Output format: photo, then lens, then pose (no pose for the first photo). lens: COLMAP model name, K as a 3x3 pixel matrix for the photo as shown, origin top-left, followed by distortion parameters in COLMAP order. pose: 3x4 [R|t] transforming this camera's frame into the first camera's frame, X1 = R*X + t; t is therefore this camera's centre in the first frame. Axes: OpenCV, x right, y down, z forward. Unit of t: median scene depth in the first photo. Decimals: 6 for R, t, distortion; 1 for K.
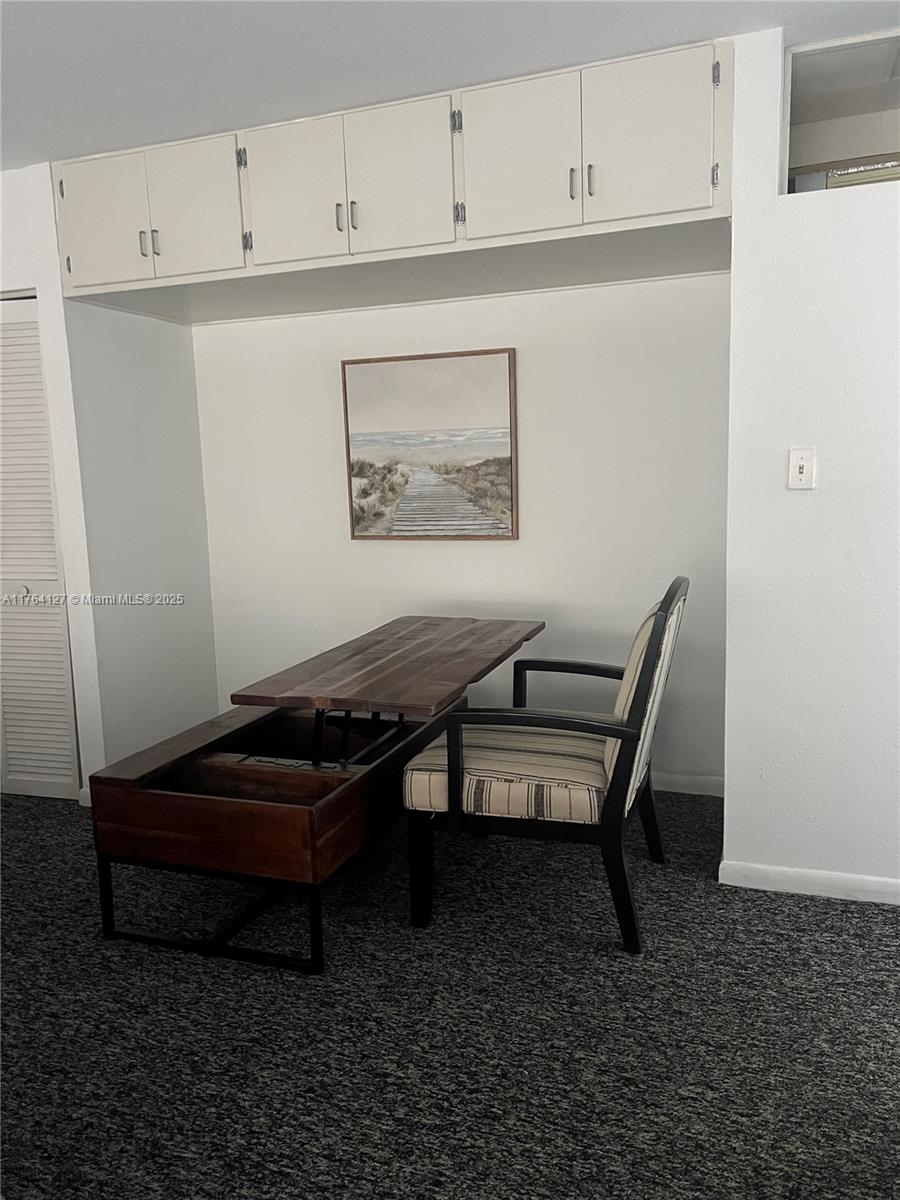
lens RADIAL K [[904.0, 0, 453.1], [0, 904.0, 600.0], [0, 0, 1]] dist [0.053460, -0.057011]
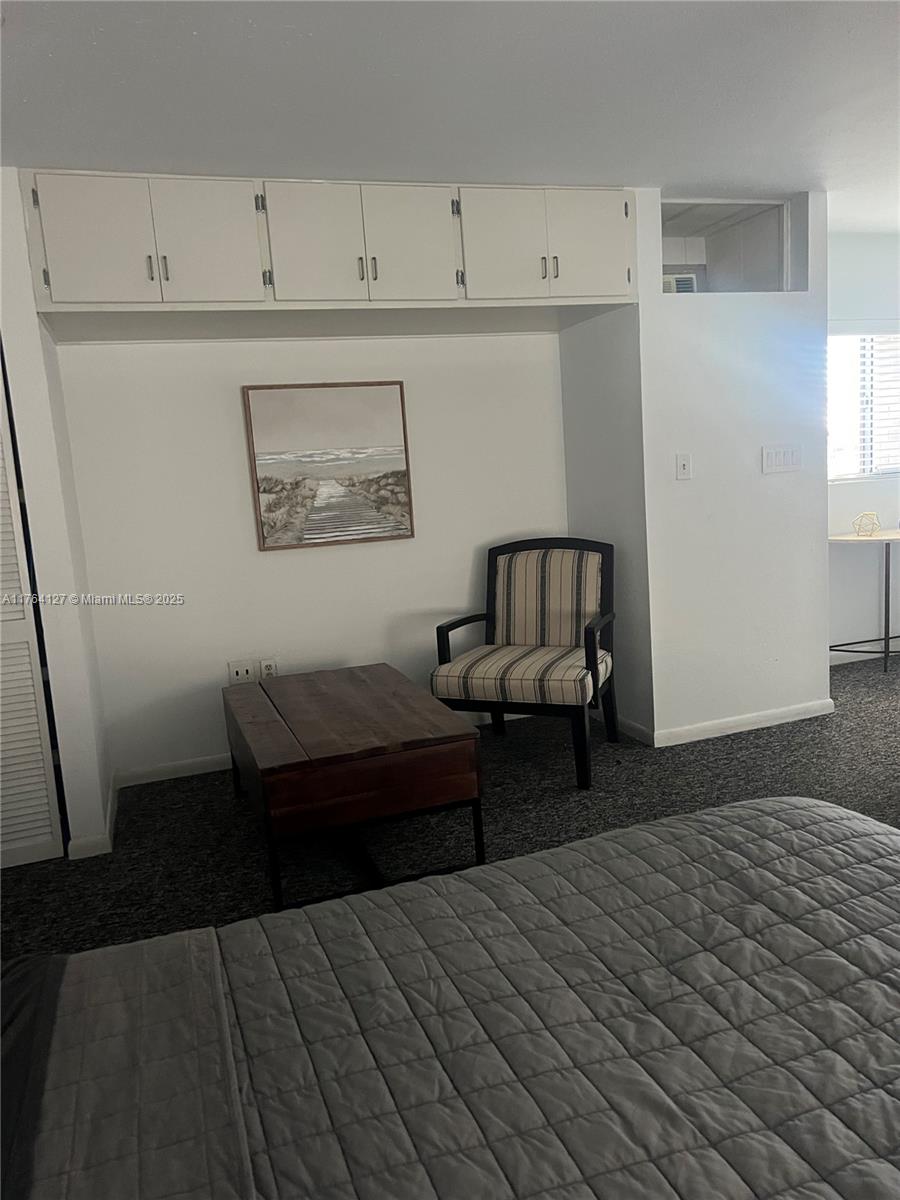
lens RADIAL K [[904.0, 0, 443.8], [0, 904.0, 597.9], [0, 0, 1]] dist [0.053460, -0.057011]
pose [[0.776175, -0.115095, 0.619924, -0.862446], [0.135251, 0.990704, 0.014592, 0.001722], [-0.615840, 0.072519, 0.784526, 0.038729]]
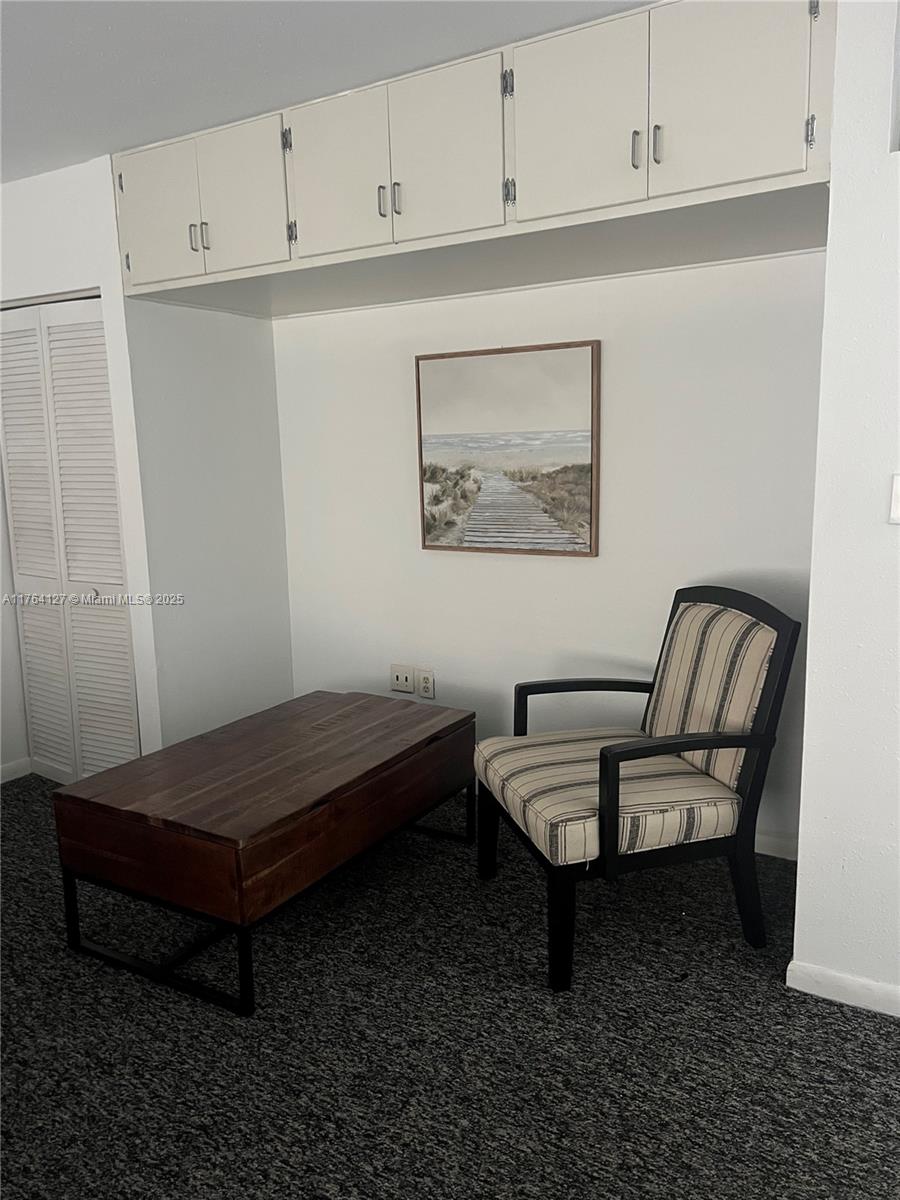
lens RADIAL K [[904.0, 0, 451.8], [0, 904.0, 610.5], [0, 0, 1]] dist [0.053460, -0.057011]
pose [[0.981112, 0.041390, -0.188960, 0.133913], [-0.033928, 0.998518, 0.042554, -0.061744], [0.190441, -0.035339, 0.981062, 0.125424]]
